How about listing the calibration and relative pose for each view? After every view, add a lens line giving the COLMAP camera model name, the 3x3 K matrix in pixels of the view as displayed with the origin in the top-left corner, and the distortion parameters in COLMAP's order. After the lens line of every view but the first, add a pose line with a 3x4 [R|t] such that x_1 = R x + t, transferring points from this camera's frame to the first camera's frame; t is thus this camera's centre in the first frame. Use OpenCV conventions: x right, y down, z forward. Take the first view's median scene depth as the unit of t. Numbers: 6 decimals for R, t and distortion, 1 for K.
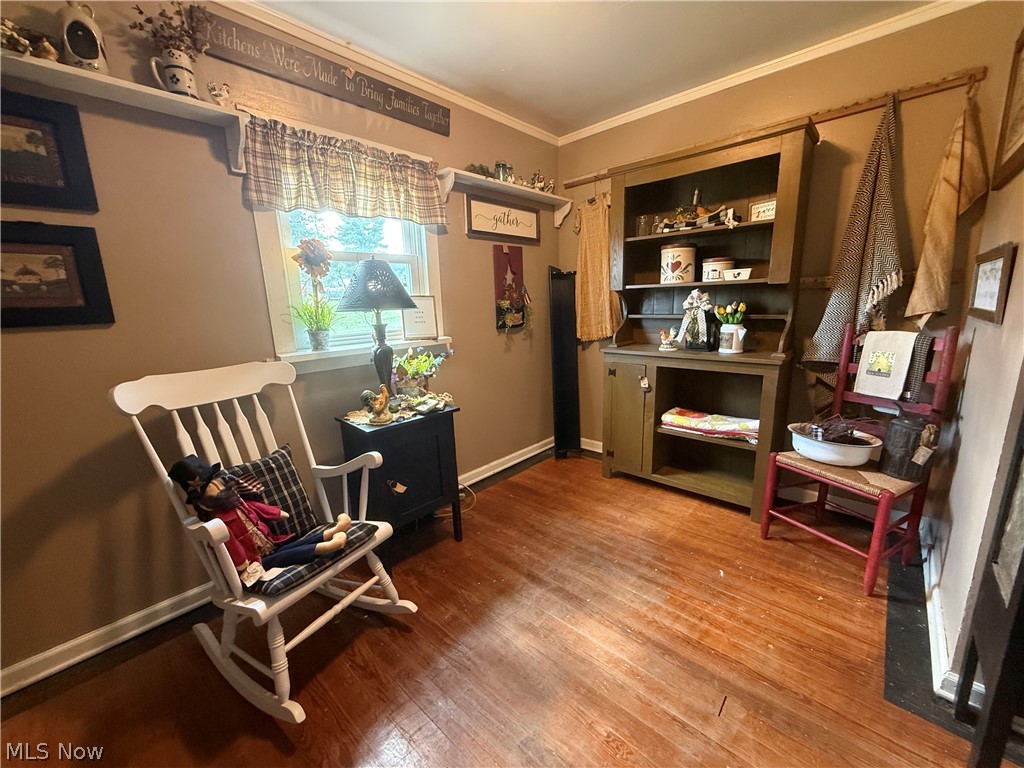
lens RADIAL K [[407.9, 0, 508.4], [0, 407.9, 384.0], [0, 0, 1]] dist [-0.000286, -0.000168]
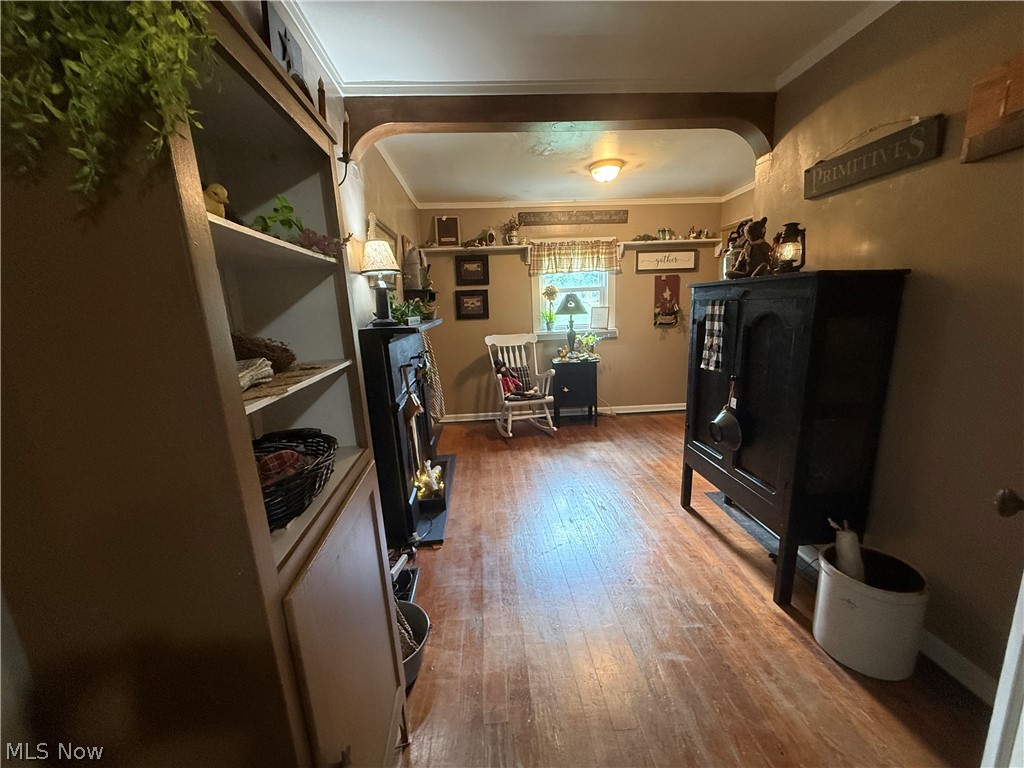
lens RADIAL K [[407.9, 0, 508.4], [0, 407.9, 384.0], [0, 0, 1]] dist [-0.000286, -0.000168]
pose [[0.725858, 0.132295, -0.675002, 1.061581], [-0.123171, 0.990467, 0.061673, 0.113224], [0.676726, 0.038375, 0.735234, -0.950708]]
